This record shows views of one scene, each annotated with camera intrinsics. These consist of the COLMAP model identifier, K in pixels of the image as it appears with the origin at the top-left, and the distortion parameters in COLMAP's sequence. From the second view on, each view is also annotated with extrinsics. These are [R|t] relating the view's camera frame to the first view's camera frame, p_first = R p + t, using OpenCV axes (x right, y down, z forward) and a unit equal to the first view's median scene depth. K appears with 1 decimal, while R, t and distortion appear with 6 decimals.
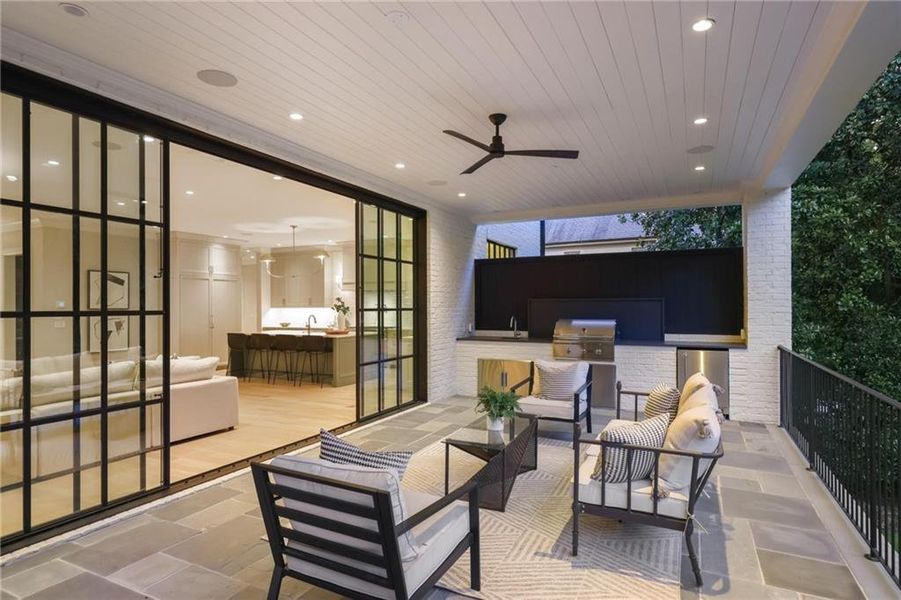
lens RADIAL K [[568.9, 0, 450.5], [0, 568.9, 300.0], [0, 0, 1]] dist [-0.140715, 0.000363]
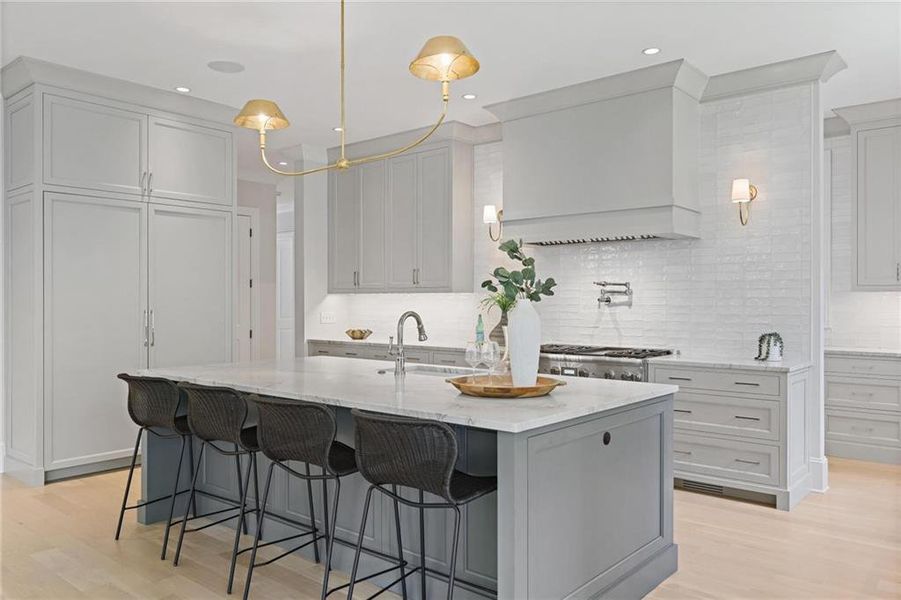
lens RADIAL K [[568.9, 0, 450.5], [0, 568.9, 300.0], [0, 0, 1]] dist [-0.140715, 0.000363]
pose [[0.975229, 0.016358, -0.220593, -0.151971], [-0.015943, 0.999866, 0.003661, 0.017815], [0.220623, -0.000054, 0.975359, 0.684411]]
